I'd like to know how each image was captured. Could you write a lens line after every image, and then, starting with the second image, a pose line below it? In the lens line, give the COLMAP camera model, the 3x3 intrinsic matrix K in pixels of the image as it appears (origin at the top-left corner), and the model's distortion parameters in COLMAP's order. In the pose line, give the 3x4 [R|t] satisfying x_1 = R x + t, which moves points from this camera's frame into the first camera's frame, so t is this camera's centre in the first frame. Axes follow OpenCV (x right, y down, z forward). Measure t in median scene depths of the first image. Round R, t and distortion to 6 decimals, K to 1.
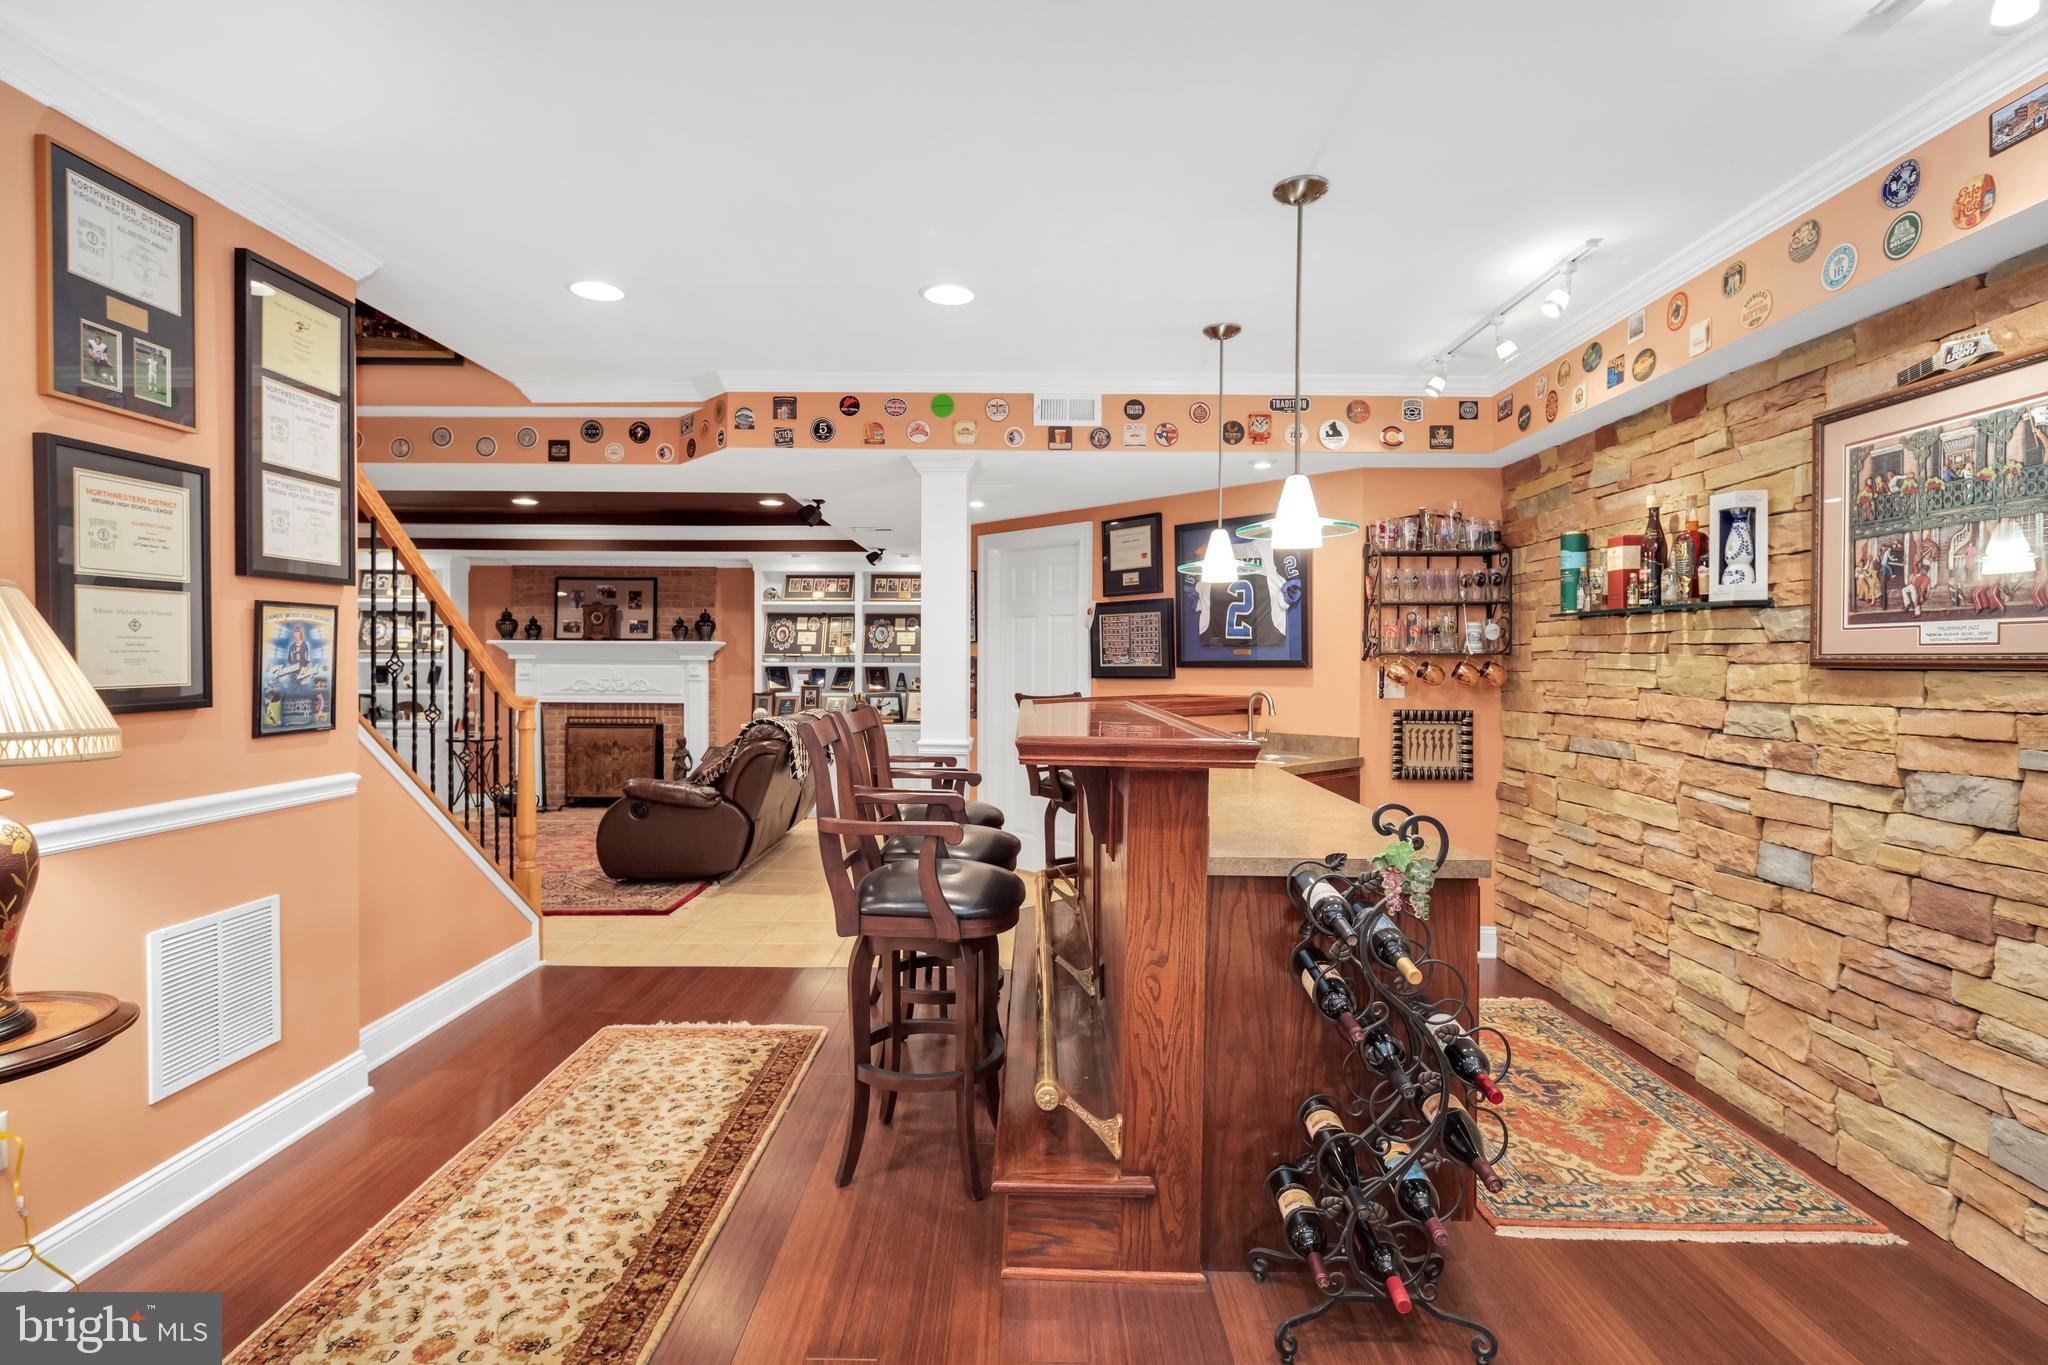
lens RADIAL K [[991.5, 0, 1021.0], [0, 991.5, 677.3], [0, 0, 1]] dist [0.002830, -0.001571]
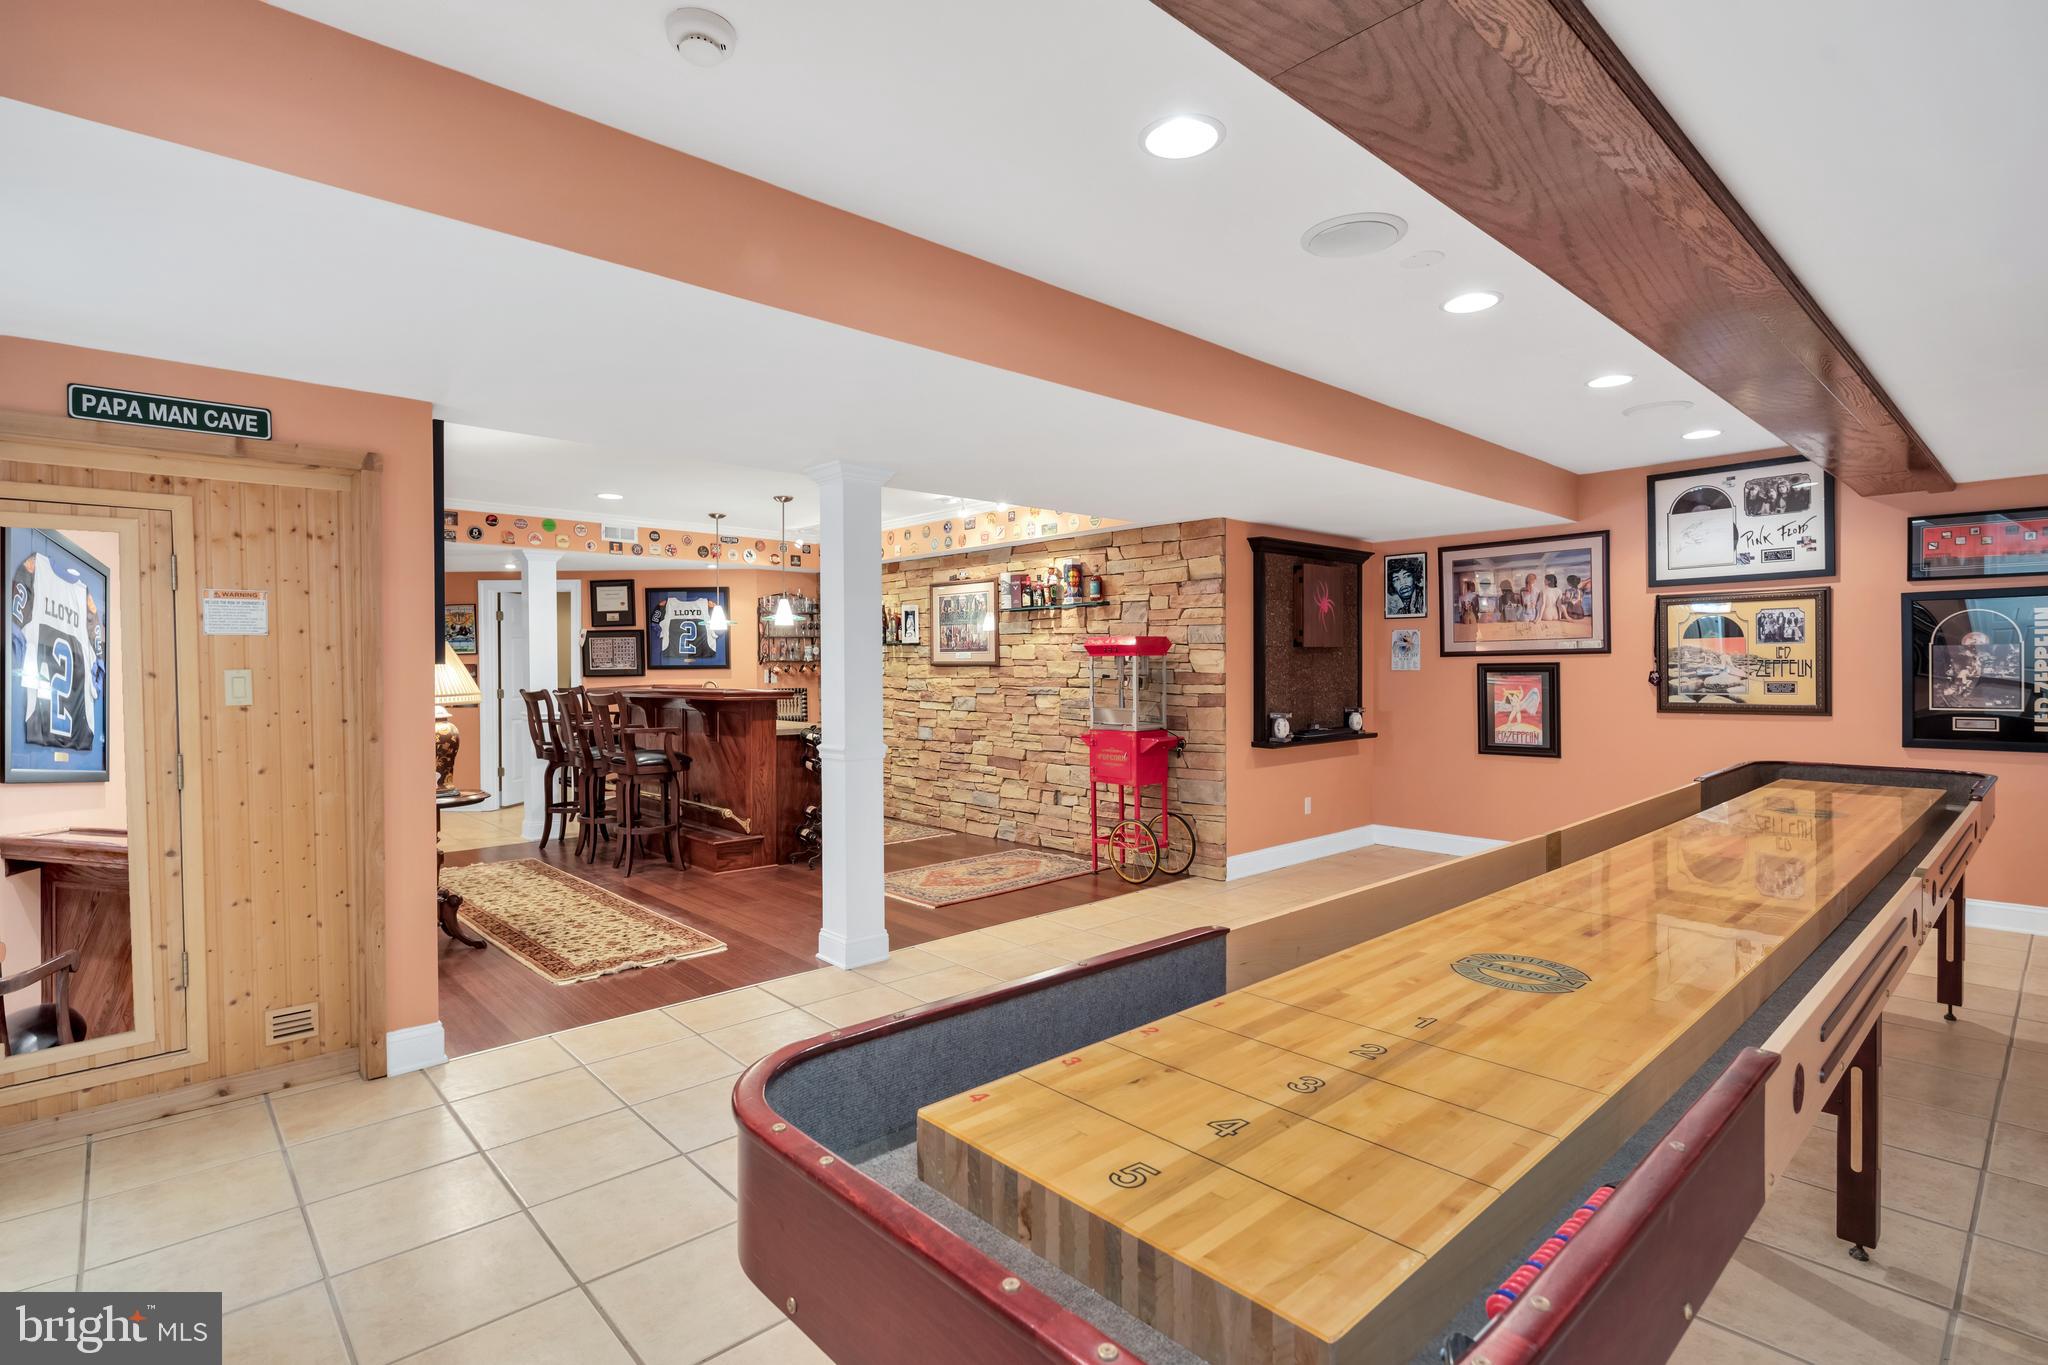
lens RADIAL K [[991.5, 0, 1017.7], [0, 991.5, 675.0], [0, 0, 1]] dist [0.002830, -0.001571]
pose [[0.732331, -0.015465, 0.680773, -1.272306], [0.018857, 0.999819, 0.002427, 0.018208], [-0.680687, 0.011060, 0.732491, -1.660385]]
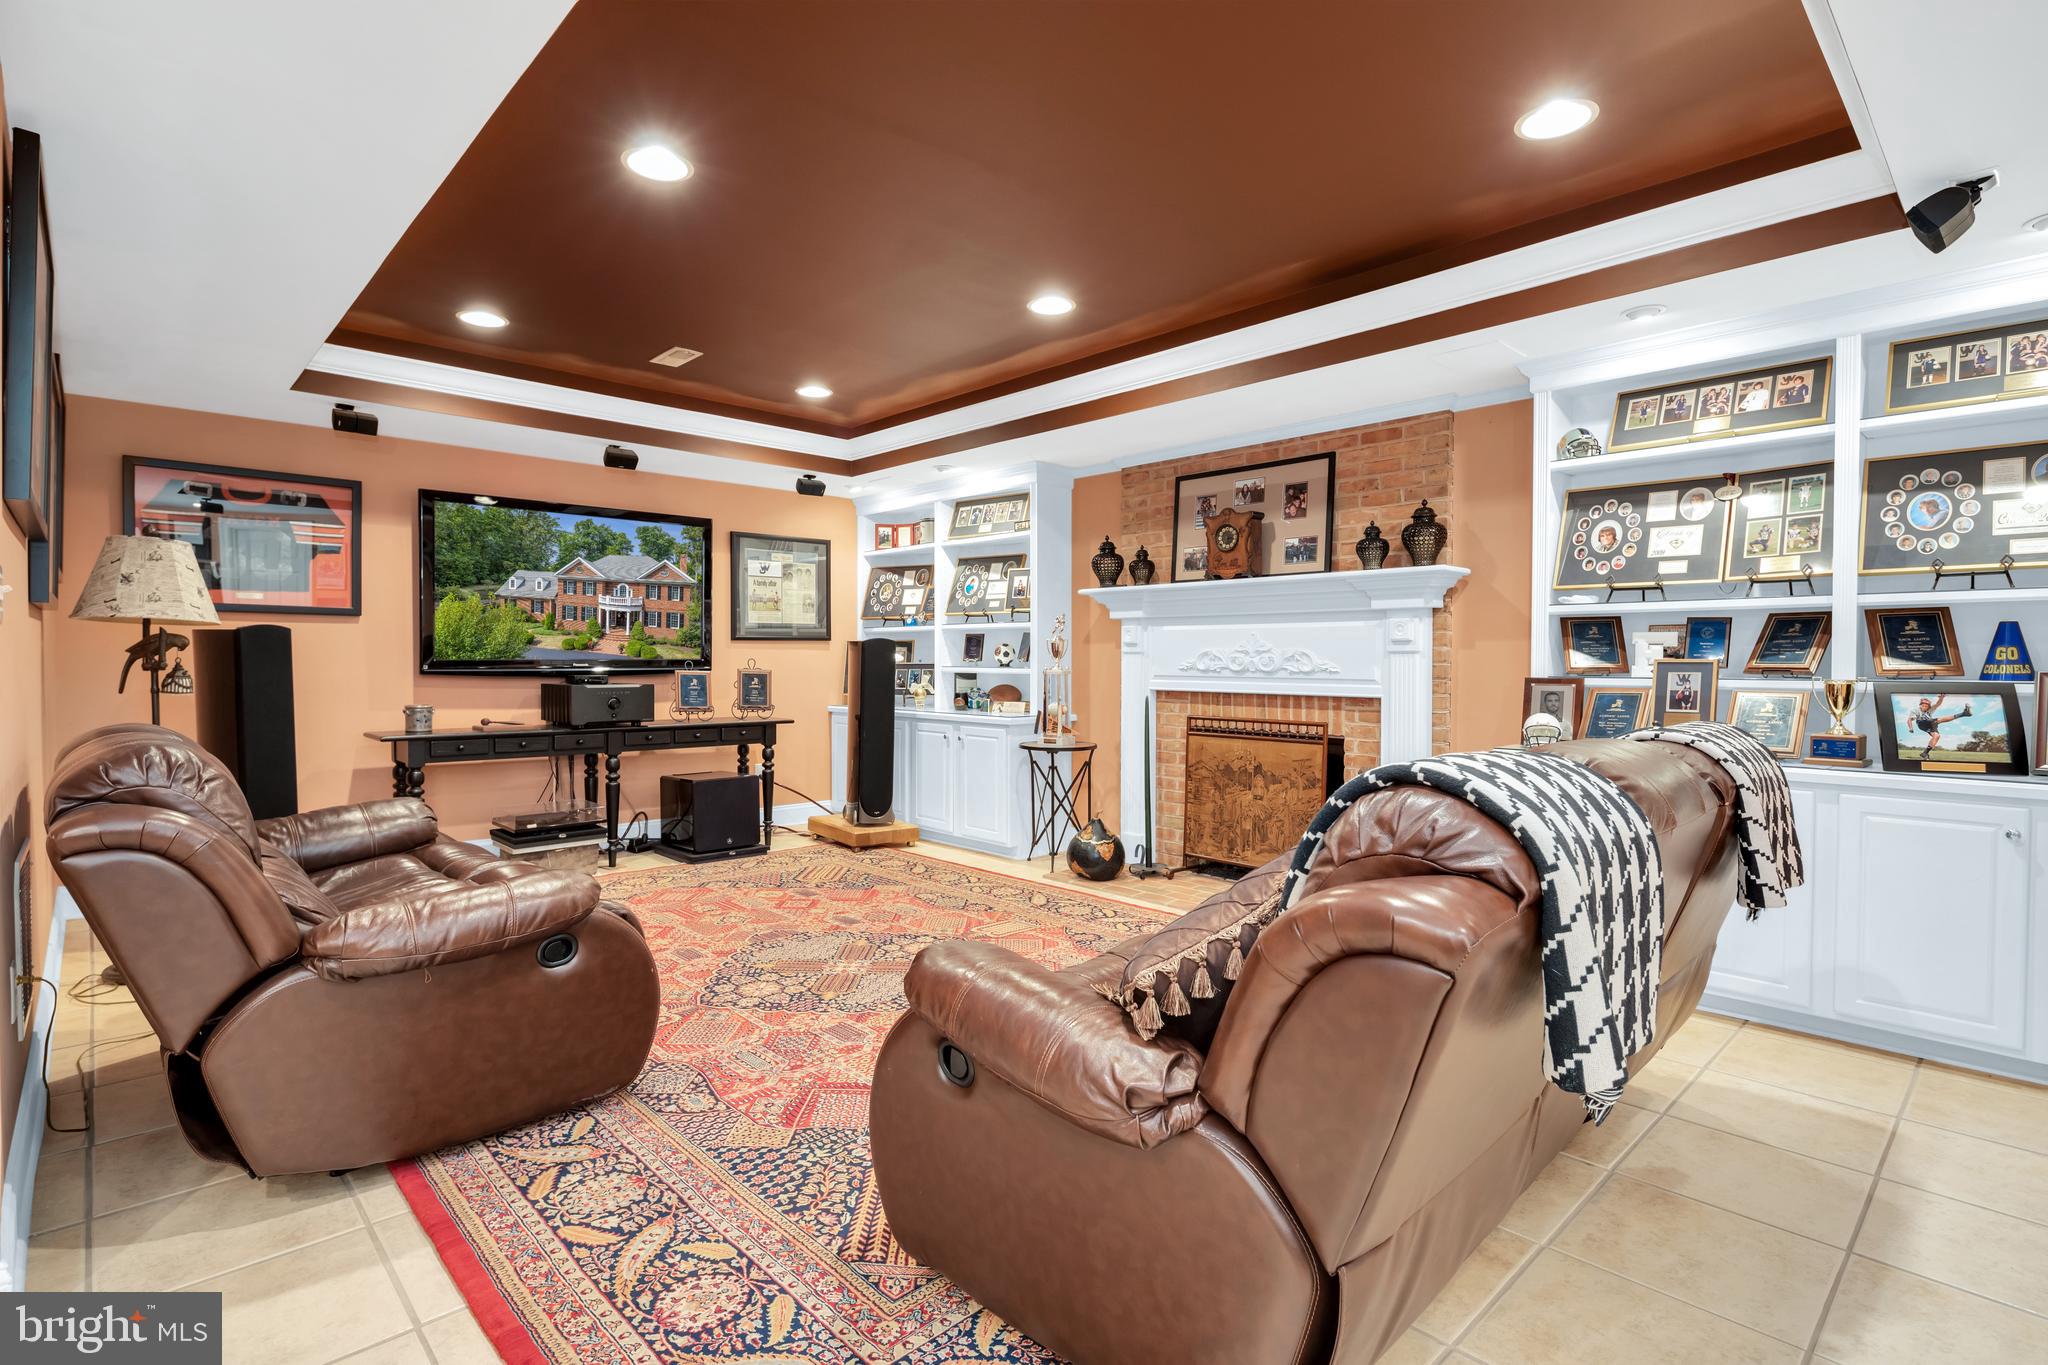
lens RADIAL K [[991.5, 0, 1018.2], [0, 991.5, 671.5], [0, 0, 1]] dist [0.002830, -0.001571]
pose [[0.692718, 0.006972, -0.721174, -0.005965], [-0.010203, 0.999948, -0.000133, 0.000819], [0.721136, 0.007450, 0.692753, 0.028703]]
